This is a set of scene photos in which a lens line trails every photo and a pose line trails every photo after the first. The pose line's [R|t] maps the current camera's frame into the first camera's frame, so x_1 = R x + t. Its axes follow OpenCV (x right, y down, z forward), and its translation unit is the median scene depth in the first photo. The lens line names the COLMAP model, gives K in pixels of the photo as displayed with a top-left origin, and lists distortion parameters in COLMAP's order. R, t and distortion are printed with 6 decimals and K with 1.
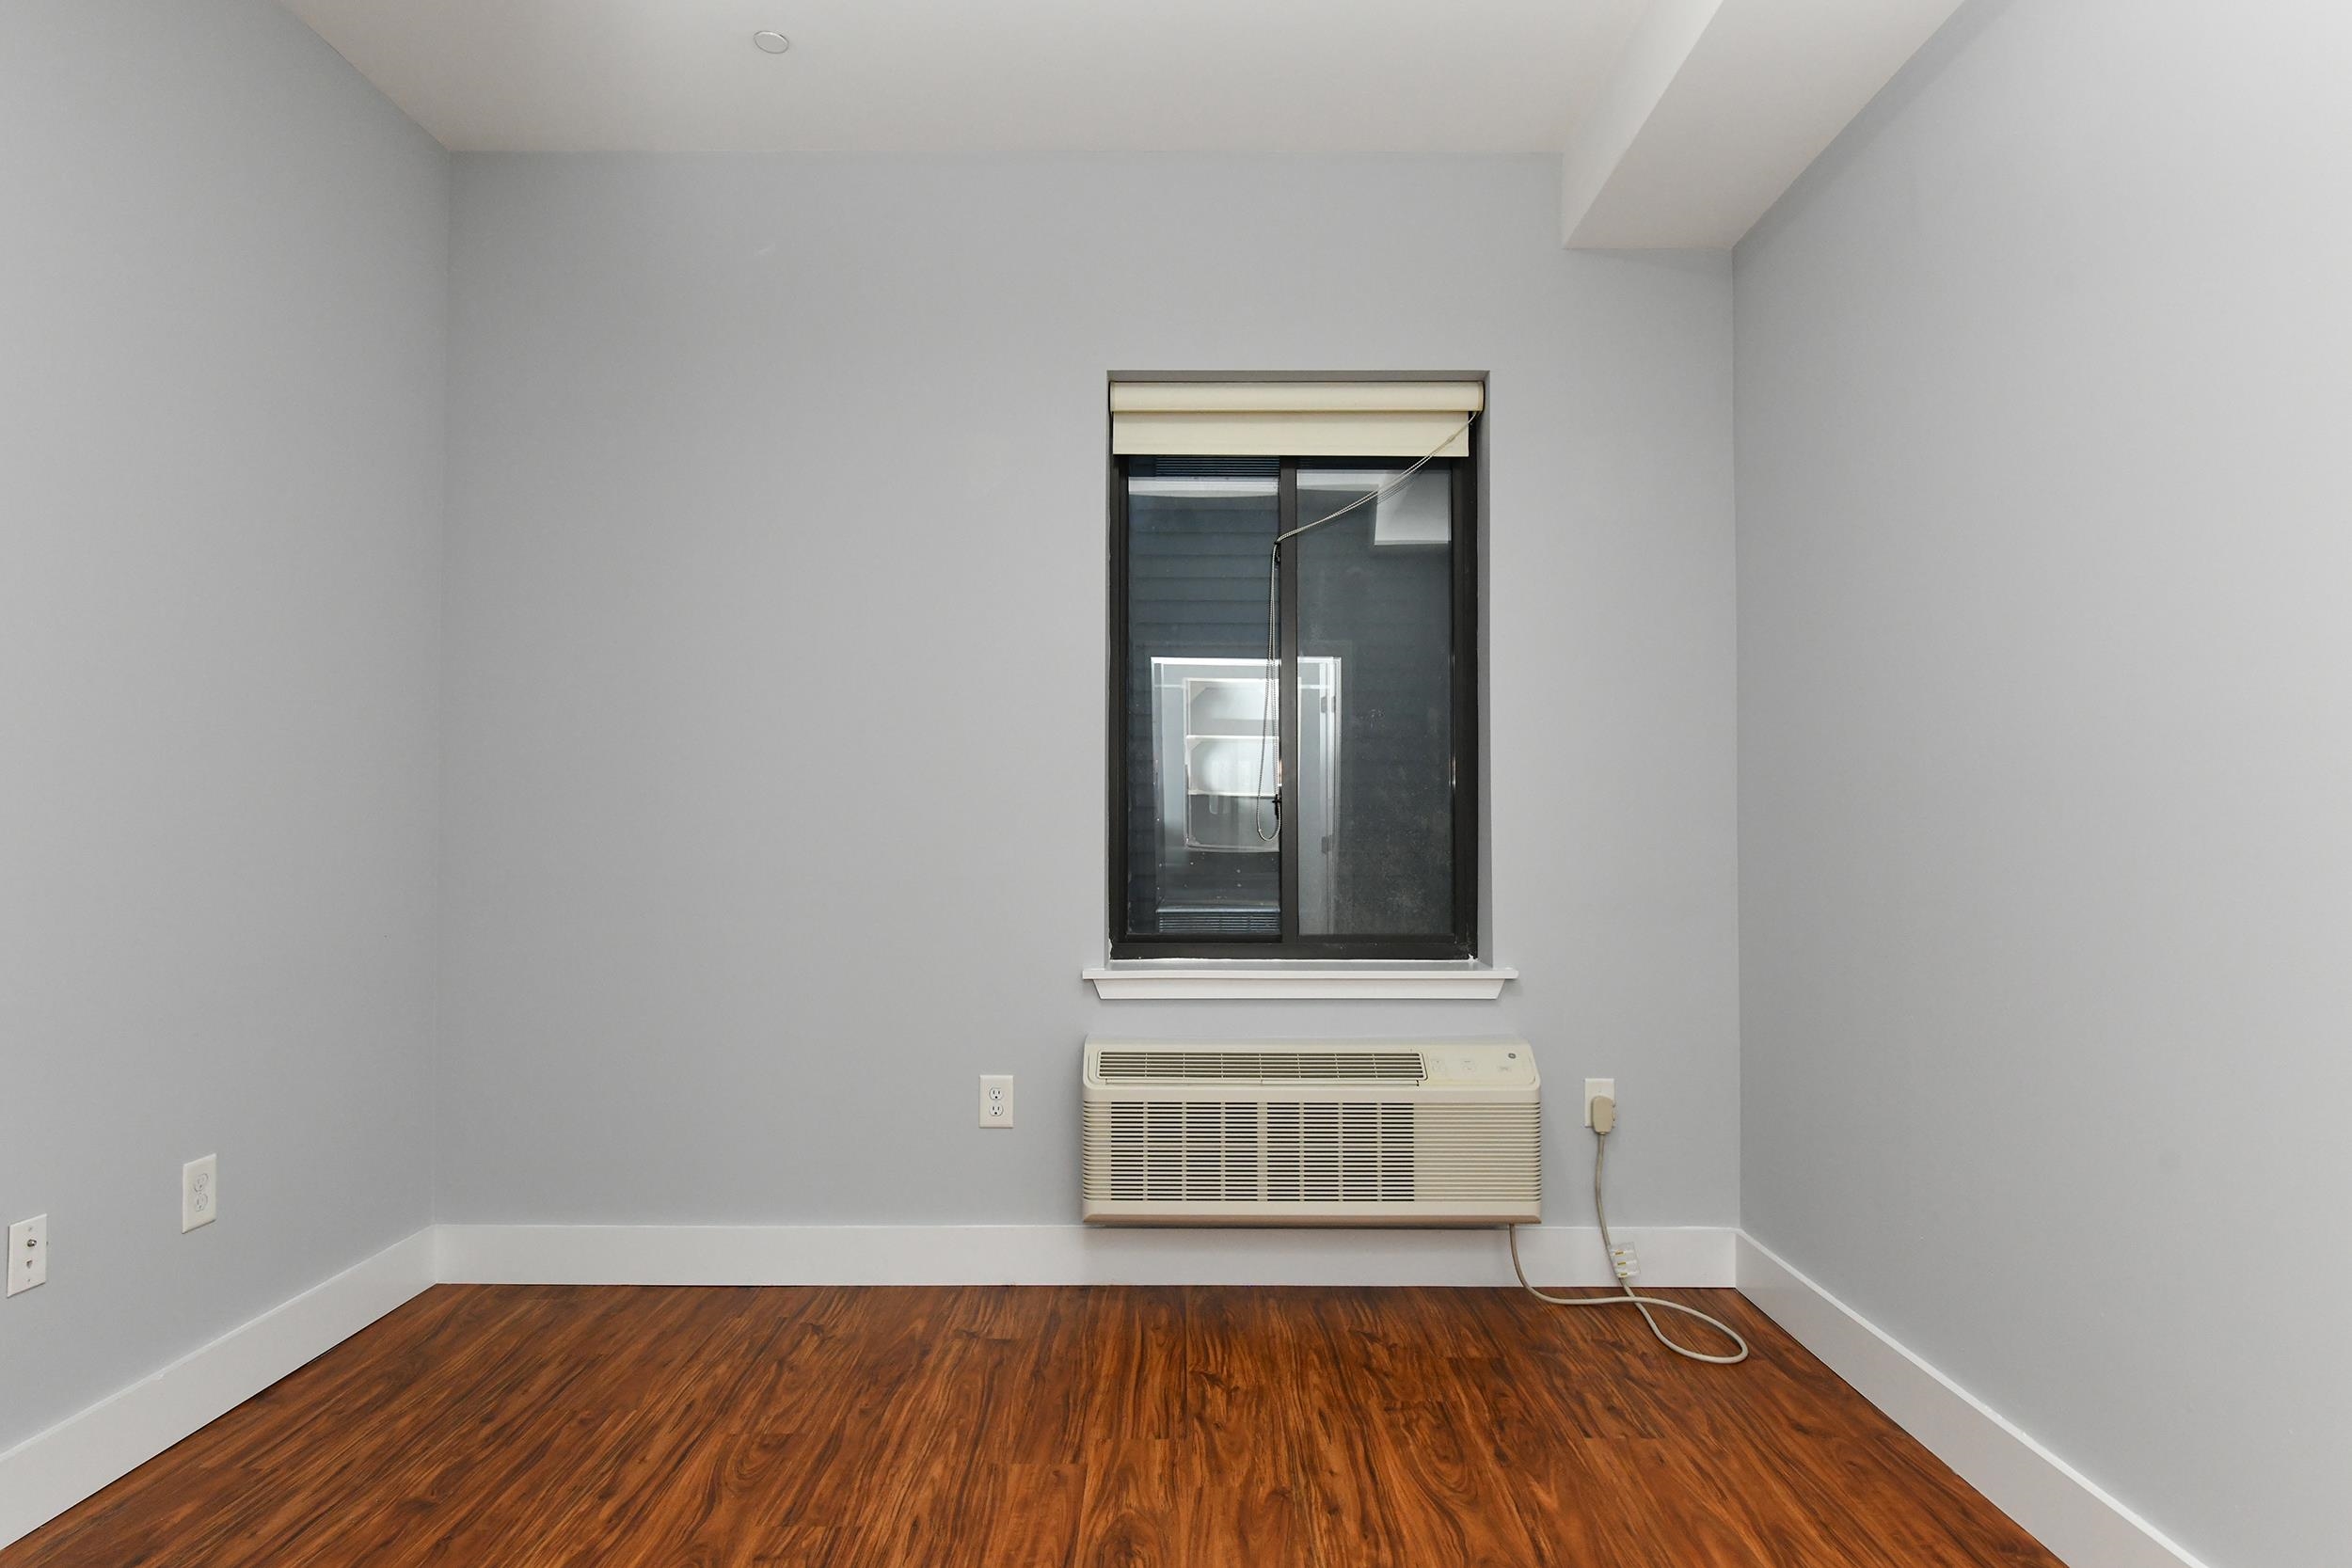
lens RADIAL K [[1290.1, 0, 1158.3], [0, 1290.1, 762.1], [0, 0, 1]] dist [-0.002474, -0.002456]
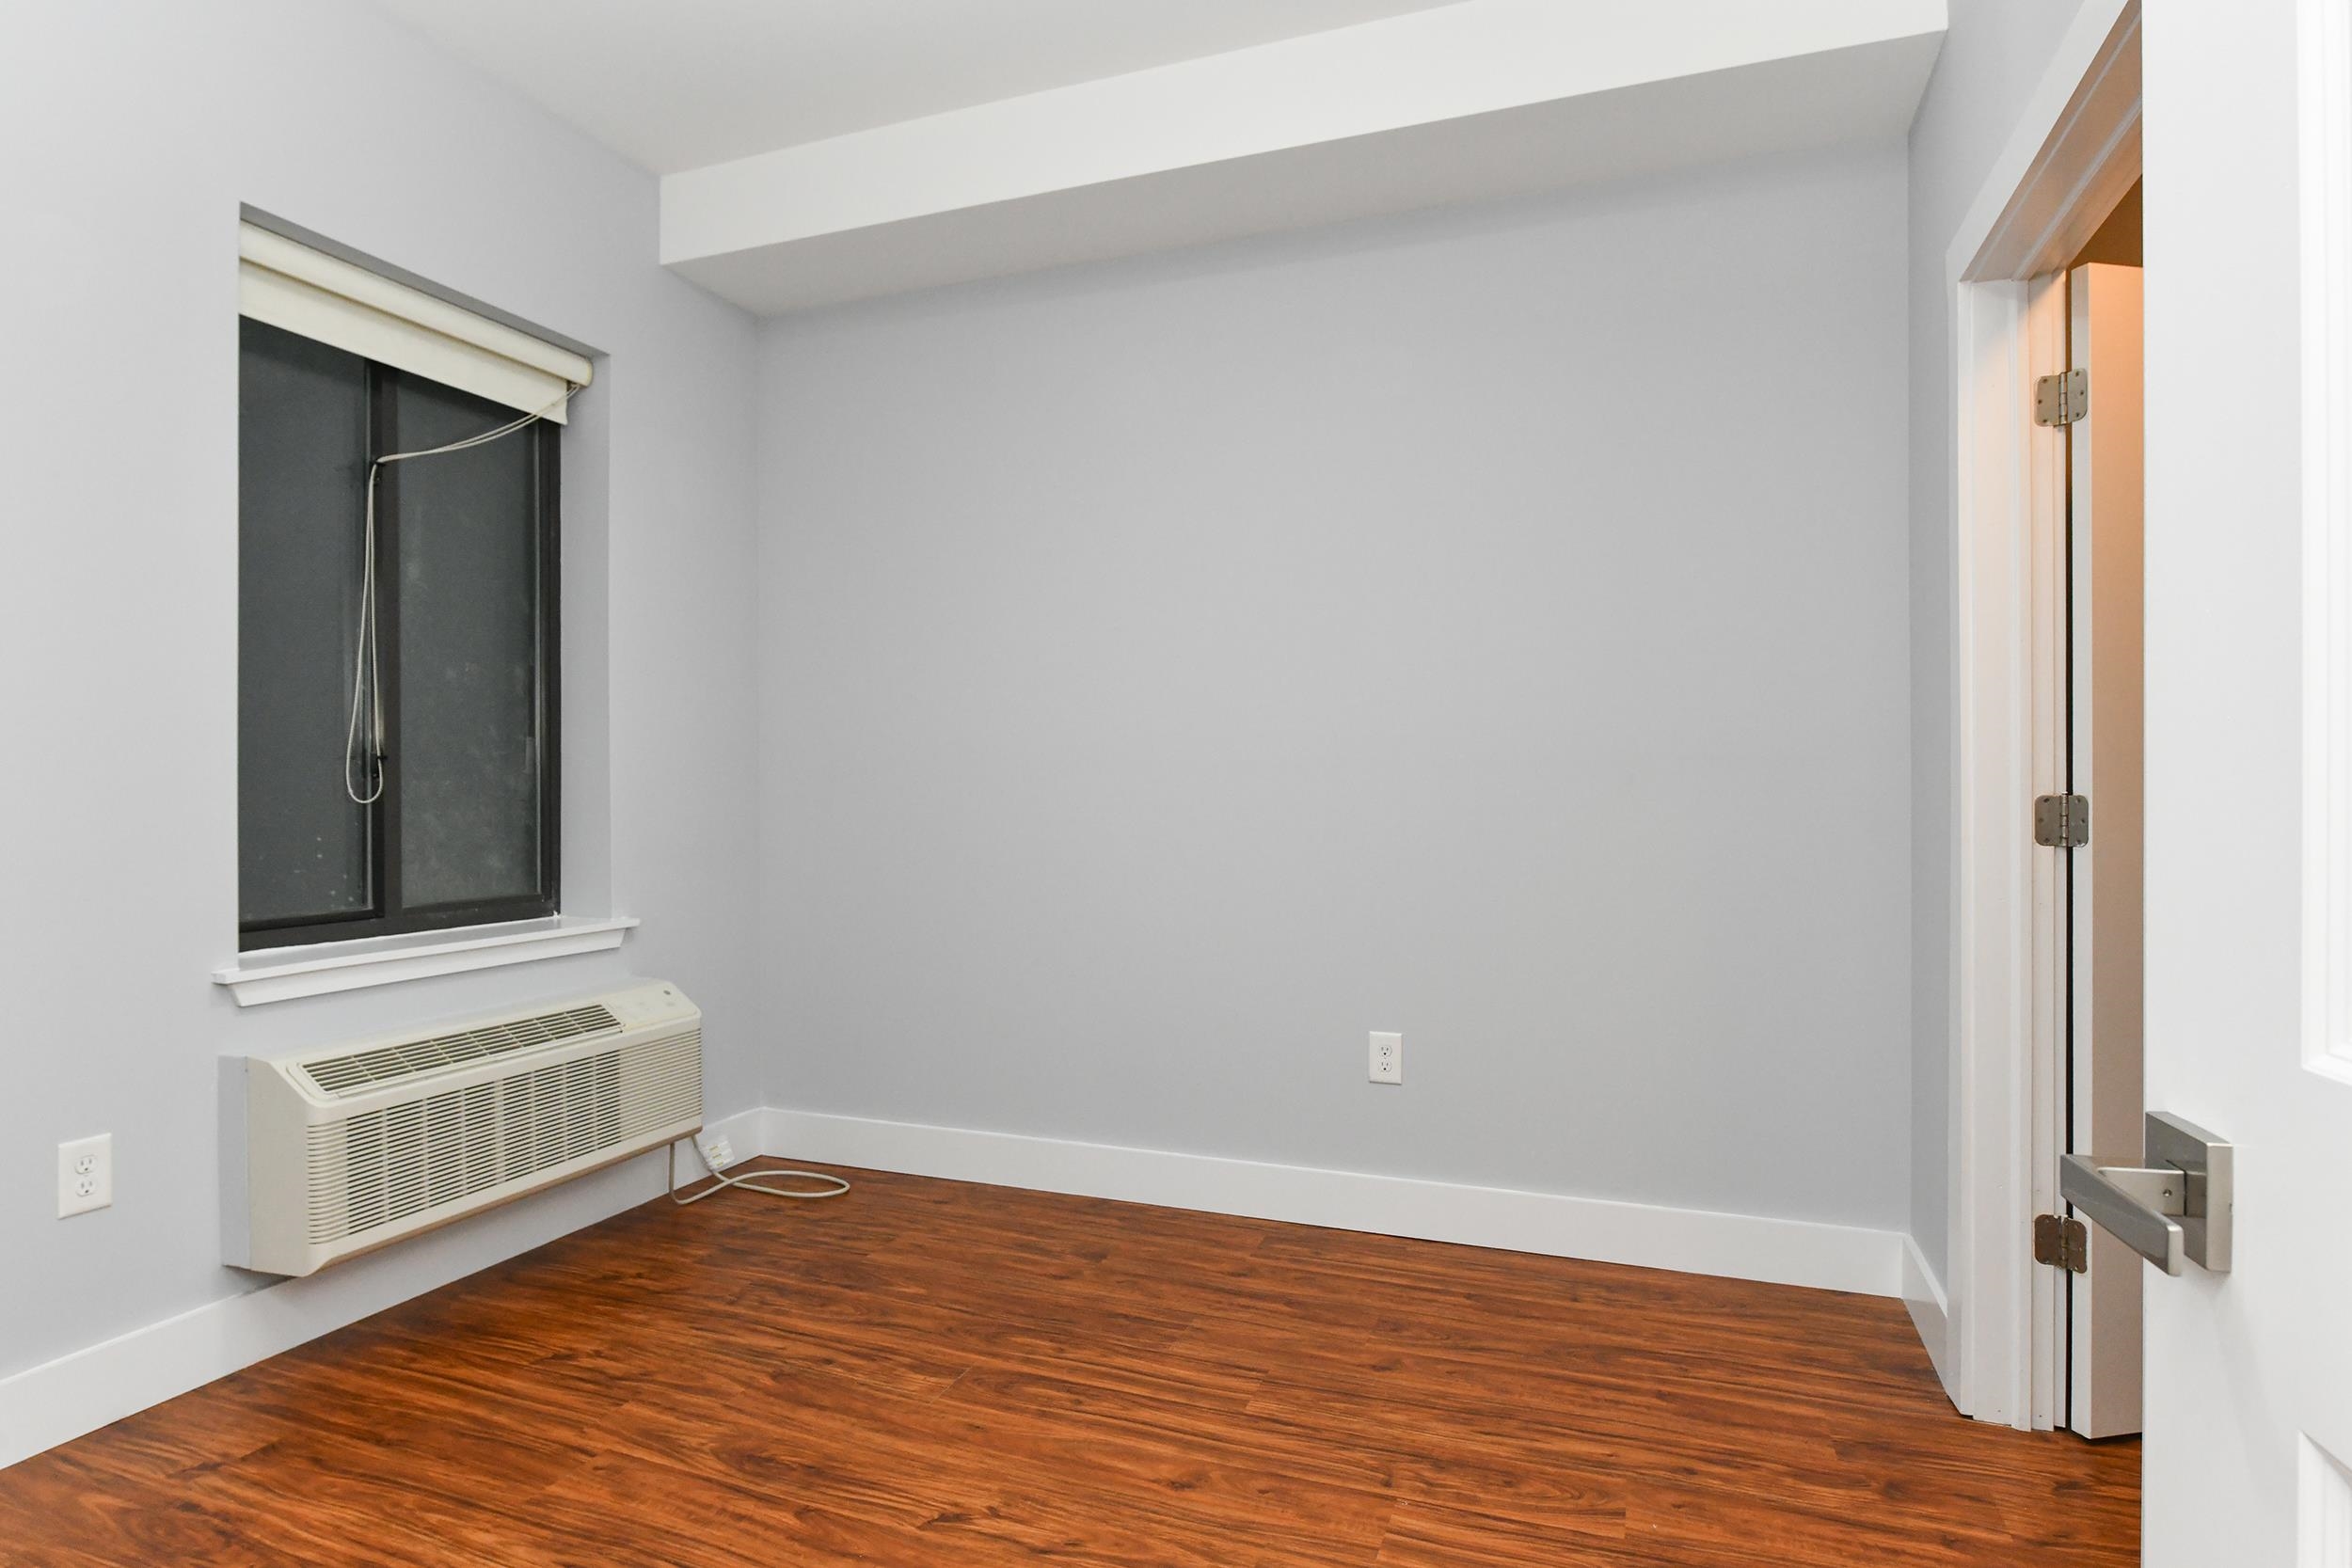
lens RADIAL K [[1277.2, 0, 1174.0], [0, 1277.2, 726.8], [0, 0, 1]] dist [-0.001909, -0.002396]
pose [[0.344235, 0.042768, 0.937909, -0.687935], [-0.047183, 0.998488, -0.028213, 0.010533], [-0.937697, -0.034541, 0.345733, 0.243502]]
